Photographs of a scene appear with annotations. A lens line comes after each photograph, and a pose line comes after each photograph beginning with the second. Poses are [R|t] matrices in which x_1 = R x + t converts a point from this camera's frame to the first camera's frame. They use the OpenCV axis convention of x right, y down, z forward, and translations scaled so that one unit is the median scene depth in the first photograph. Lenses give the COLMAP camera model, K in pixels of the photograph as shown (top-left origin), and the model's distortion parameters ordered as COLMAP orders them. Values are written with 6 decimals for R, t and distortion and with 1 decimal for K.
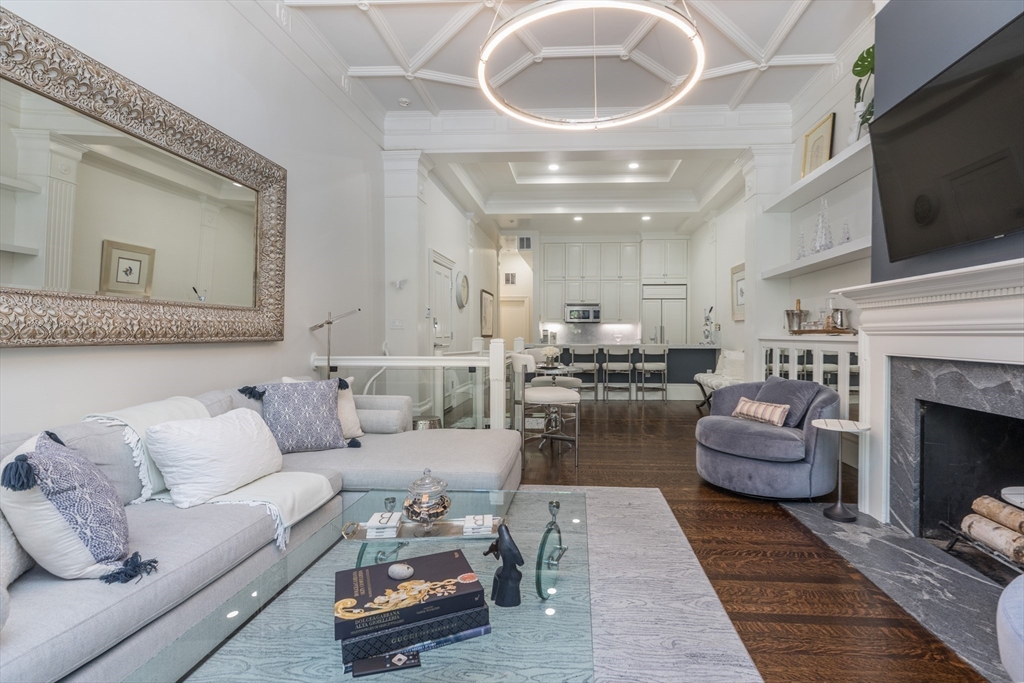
lens RADIAL K [[474.9, 0, 512.0], [0, 474.9, 341.5], [0, 0, 1]] dist [0.003060, -0.000257]
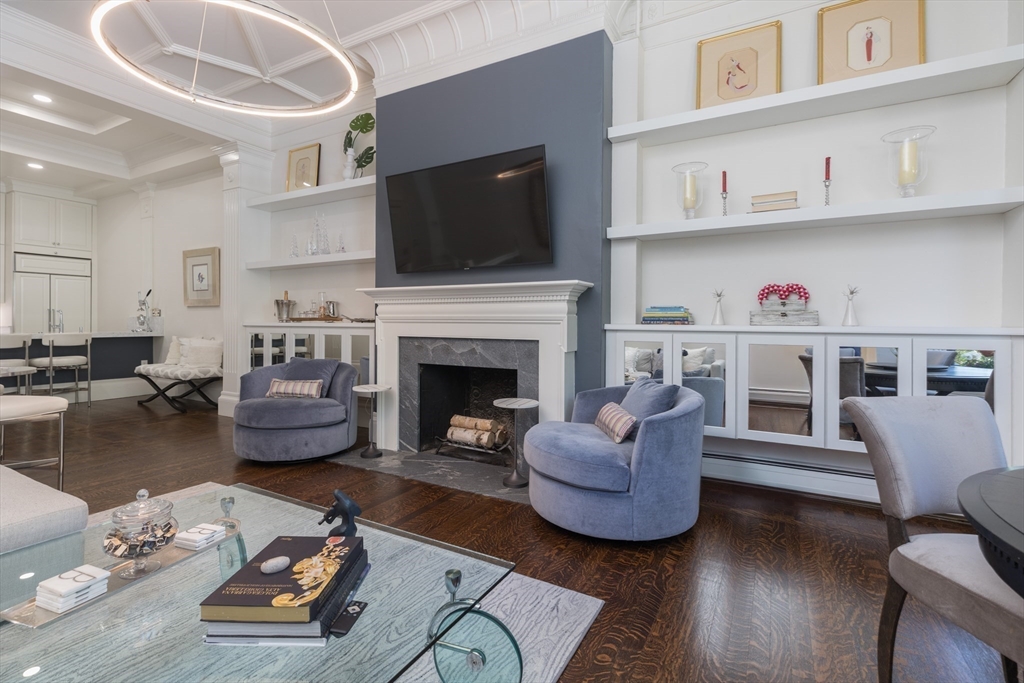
lens RADIAL K [[467.1, 0, 510.5], [0, 467.1, 318.8], [0, 0, 1]] dist [-0.020600, -0.000176]
pose [[0.433855, 0.007660, 0.900950, -0.247227], [0.009570, 0.999868, -0.013109, -0.001500], [-0.900932, 0.014310, 0.433724, 0.040212]]
